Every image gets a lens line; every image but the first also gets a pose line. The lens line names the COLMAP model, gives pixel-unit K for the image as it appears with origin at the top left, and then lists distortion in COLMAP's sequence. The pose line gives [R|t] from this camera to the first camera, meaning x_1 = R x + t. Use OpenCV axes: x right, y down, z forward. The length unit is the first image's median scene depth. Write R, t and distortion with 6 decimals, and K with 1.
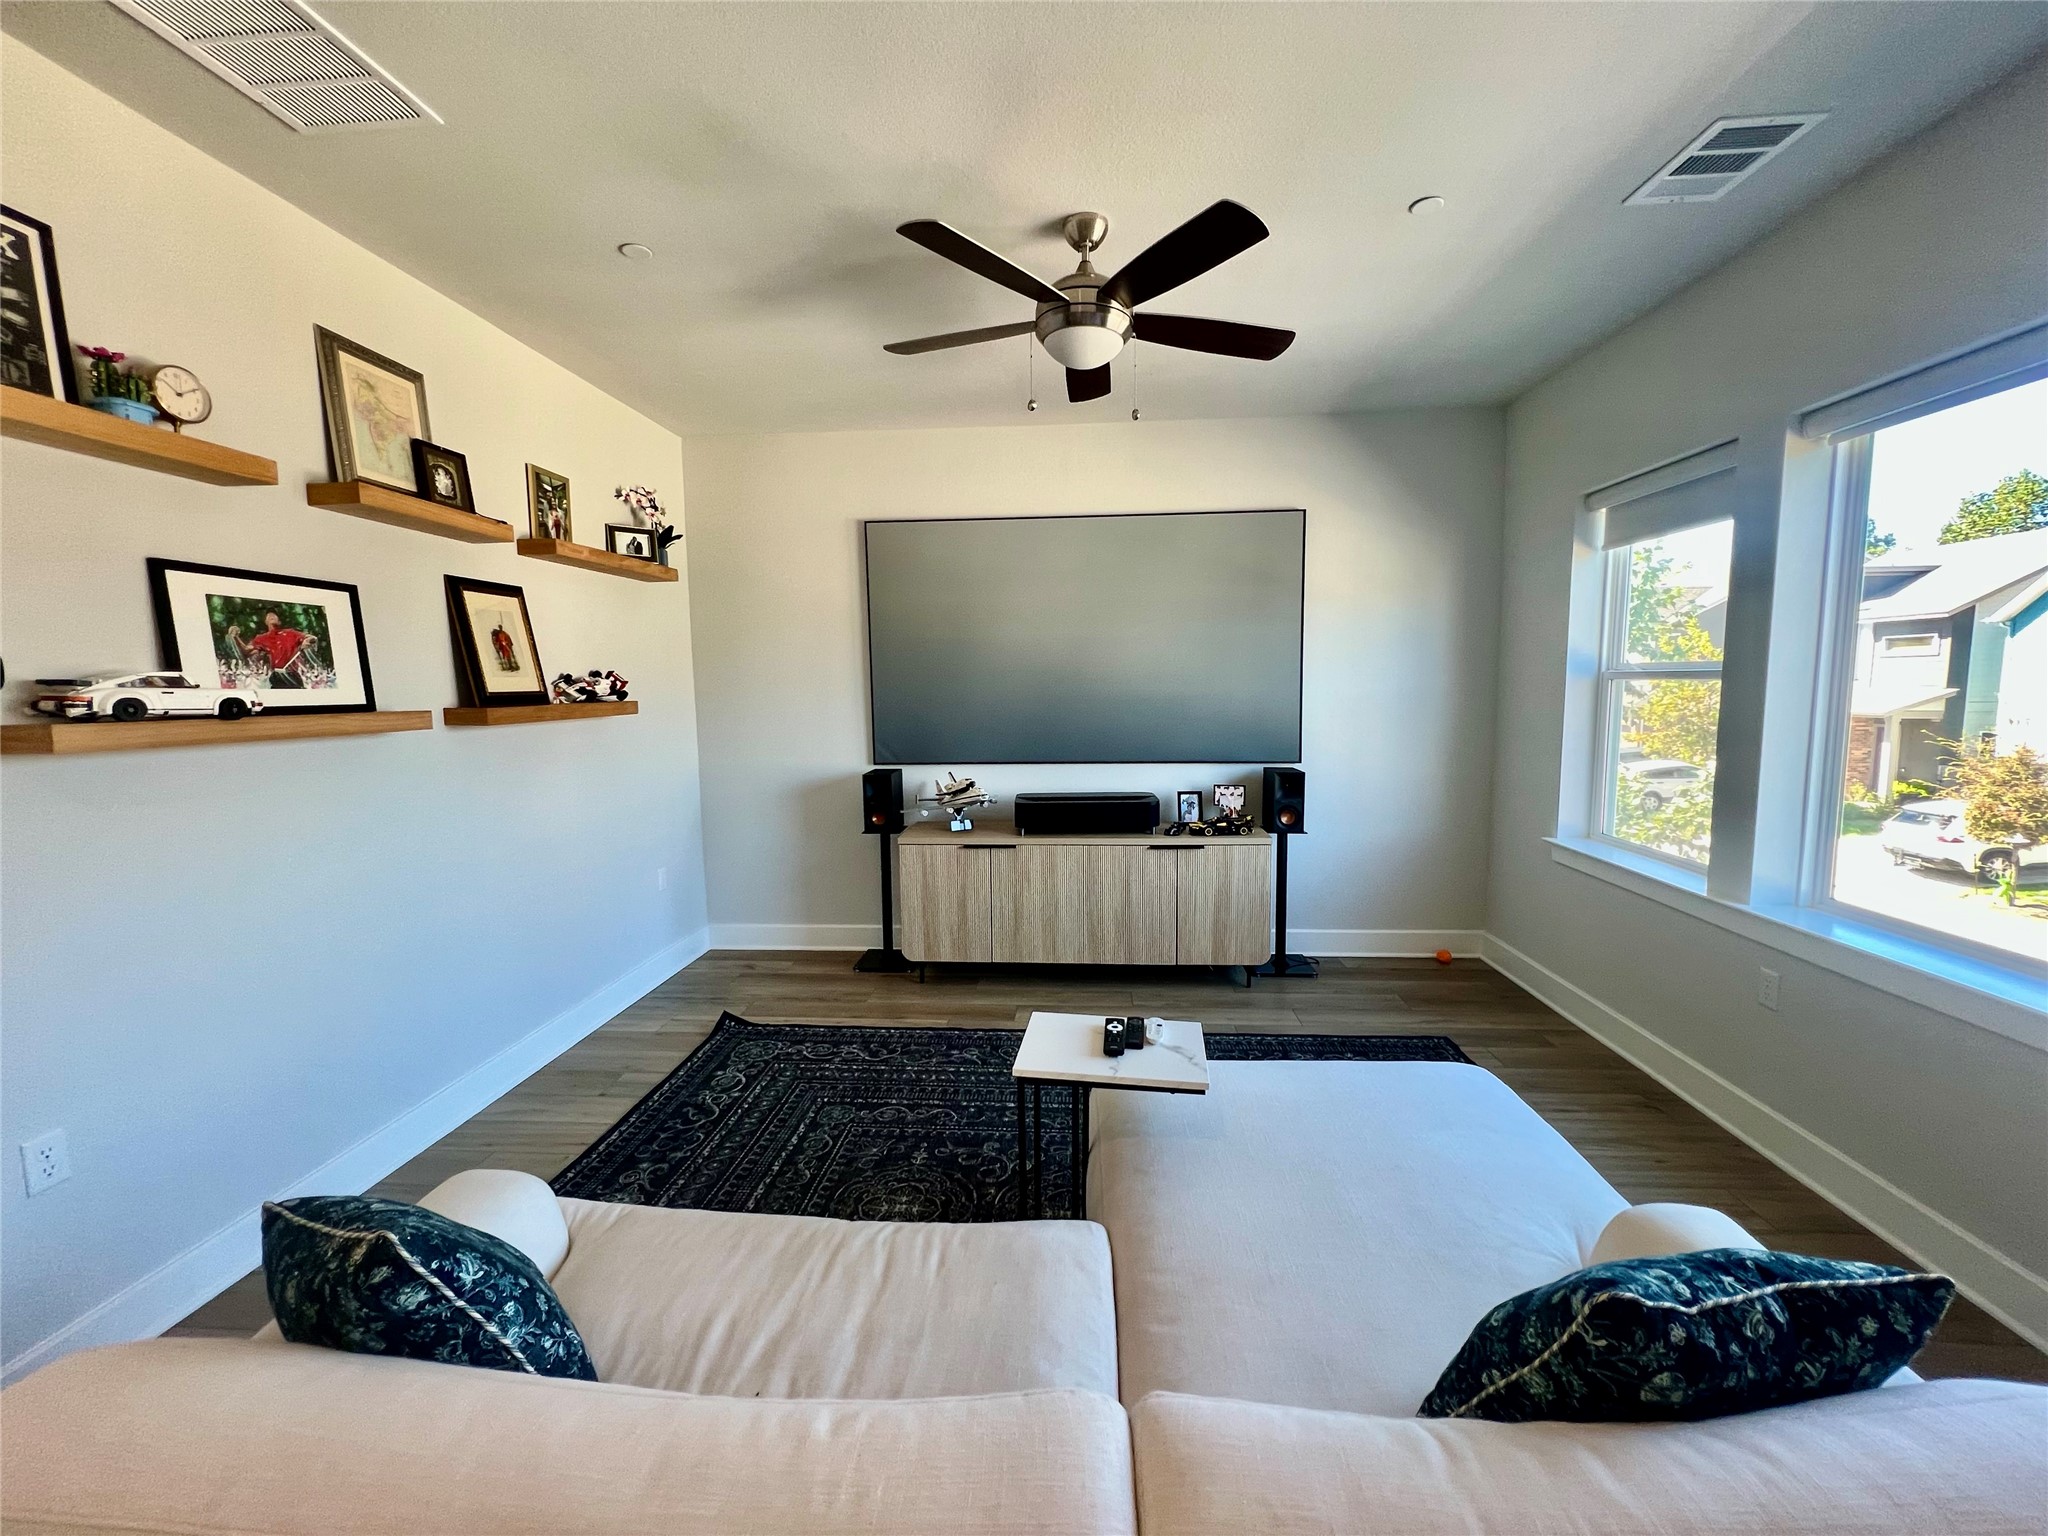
lens RADIAL K [[825.4, 0, 1028.6], [0, 825.4, 767.8], [0, 0, 1]] dist [0.000644, 0.000373]
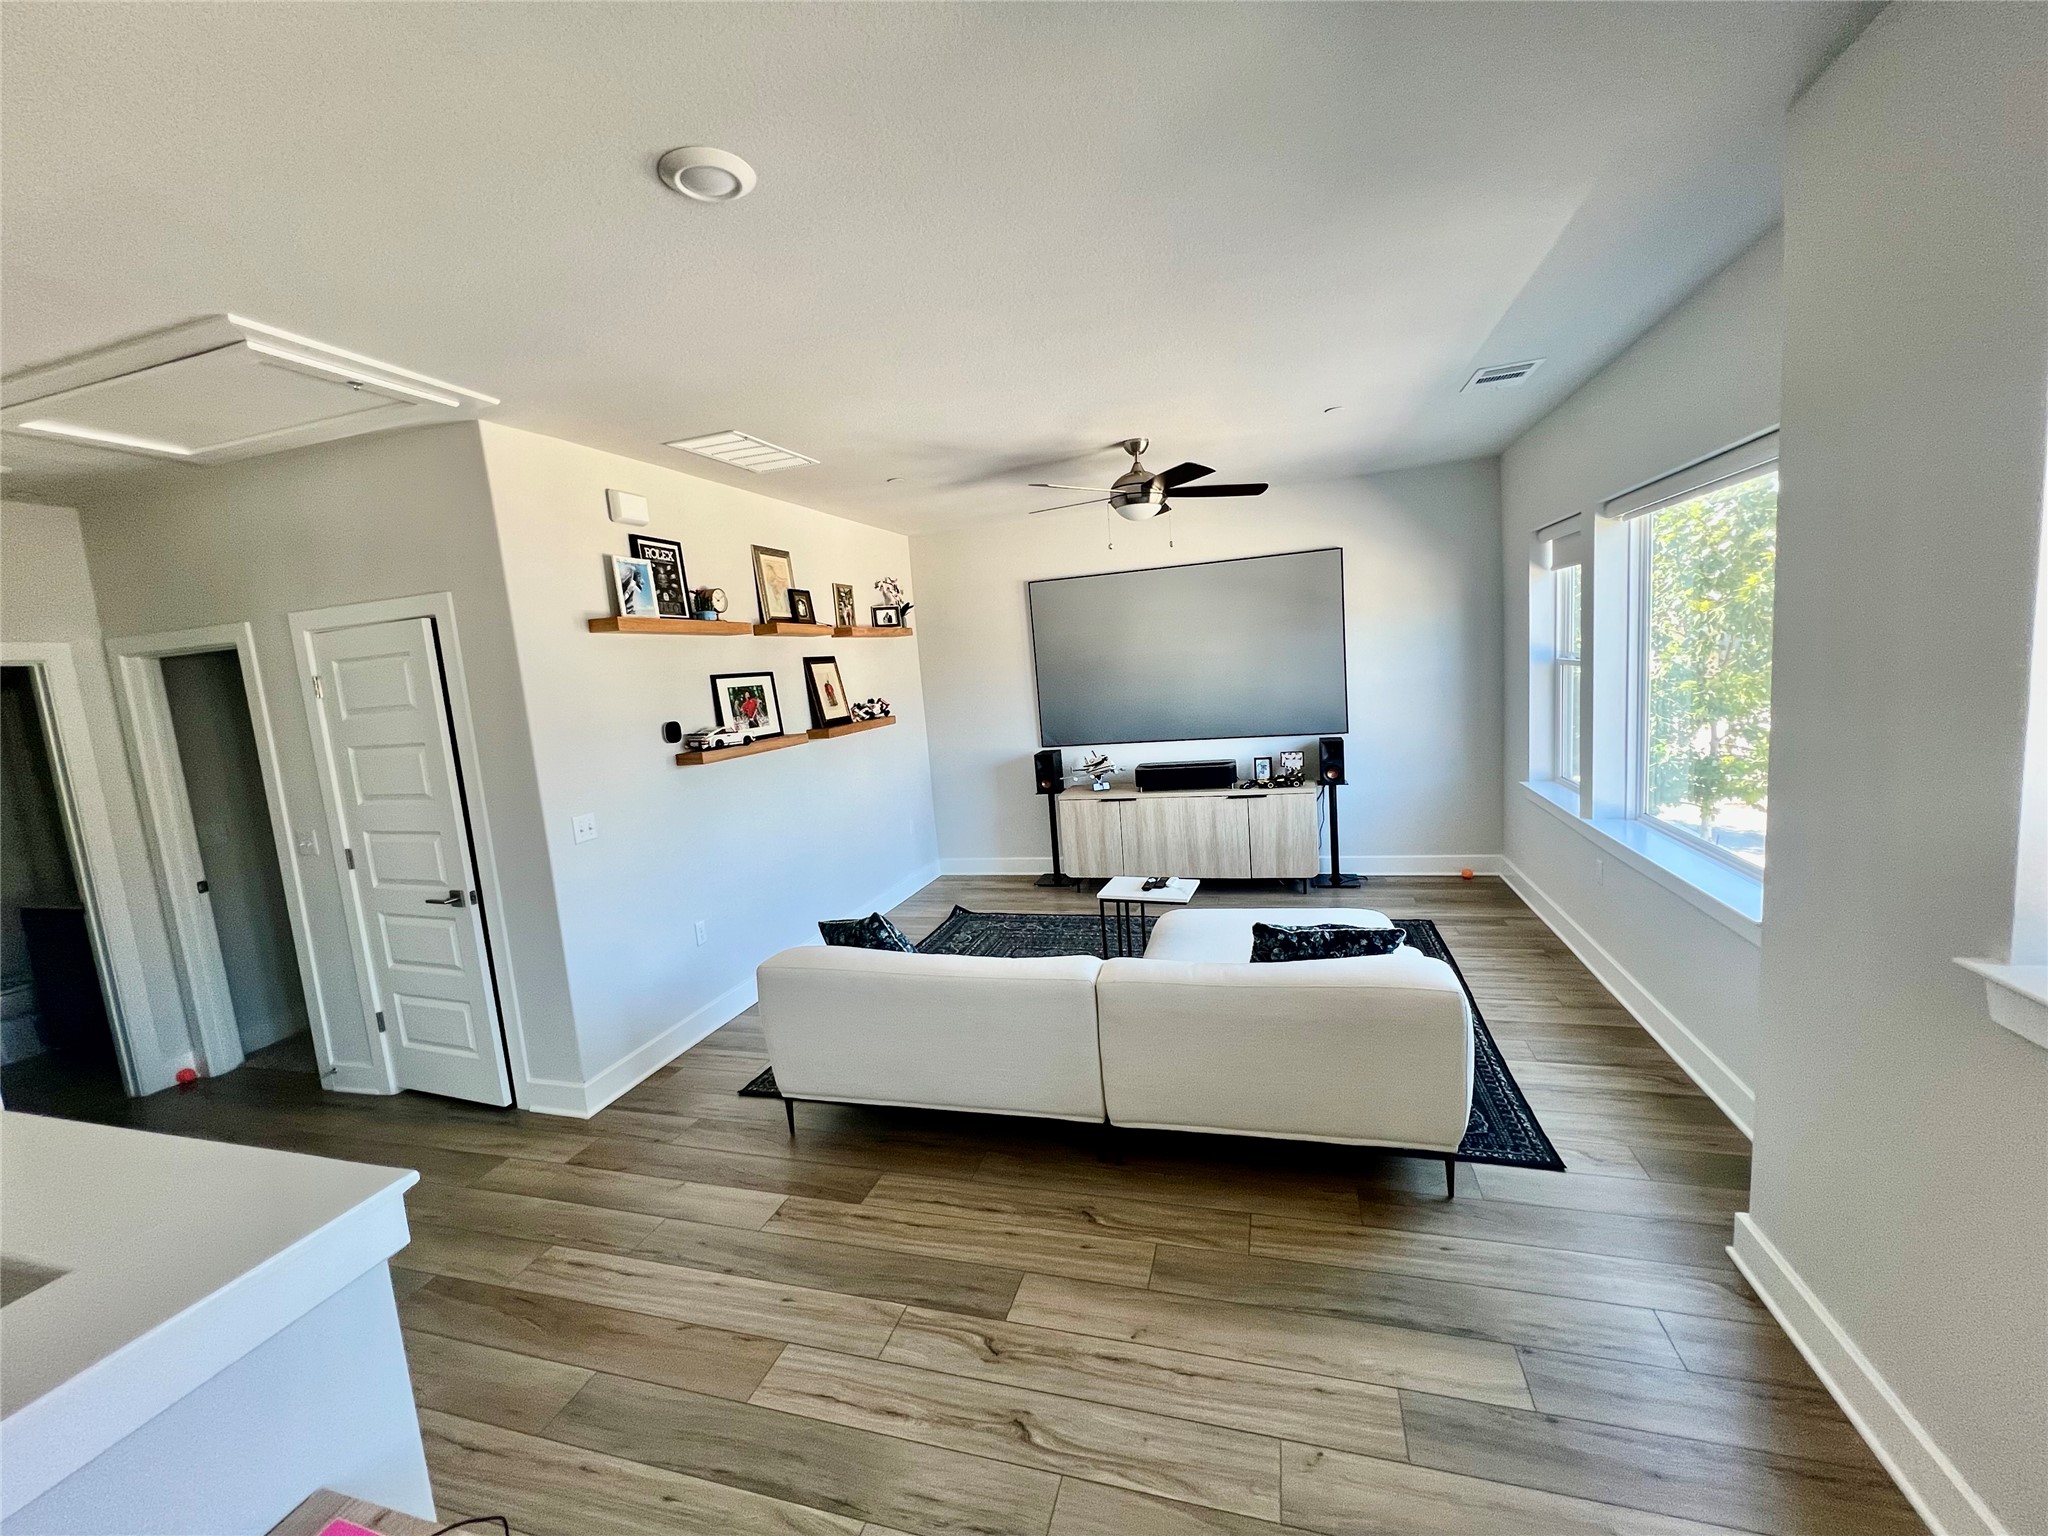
lens RADIAL K [[825.4, 0, 1028.6], [0, 825.4, 767.8], [0, 0, 1]] dist [0.000644, 0.000373]
pose [[0.973491, -0.036319, -0.225823, 0.147167], [0.044584, 0.998506, 0.031605, -0.018631], [0.224338, -0.040835, 0.973655, -0.537809]]
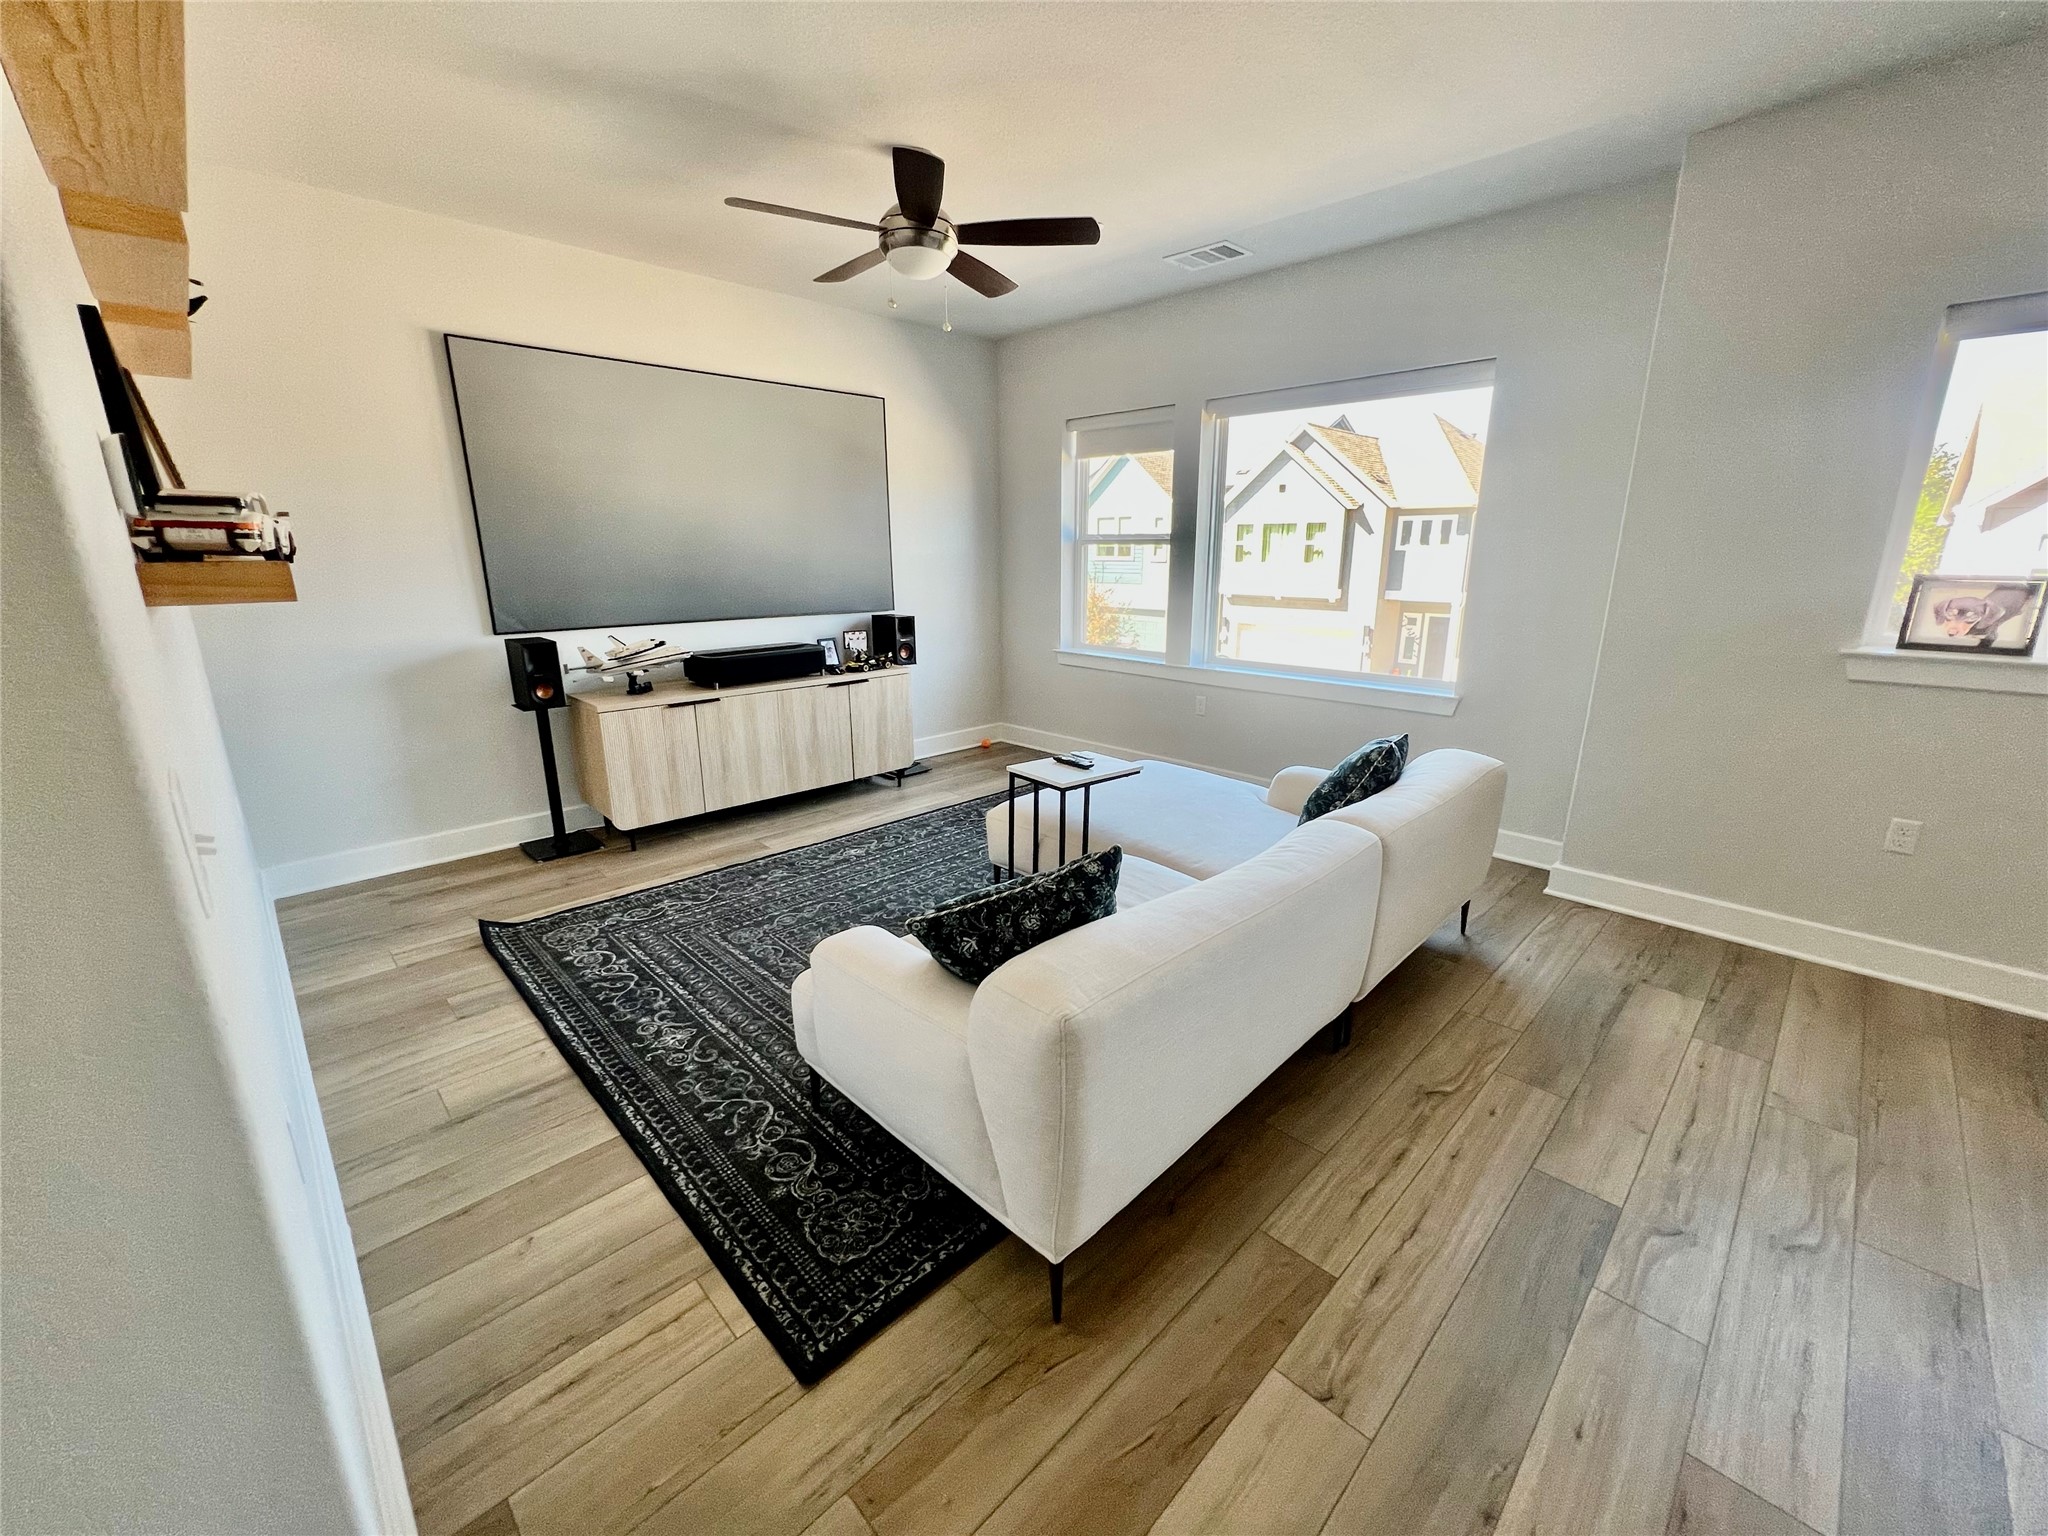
lens RADIAL K [[825.4, 0, 1028.6], [0, 825.4, 767.8], [0, 0, 1]] dist [0.000644, 0.000373]
pose [[0.657755, -0.183045, 0.730652, -0.600487], [0.071201, 0.980789, 0.181612, 0.019402], [-0.749859, -0.067433, 0.658152, -0.000733]]
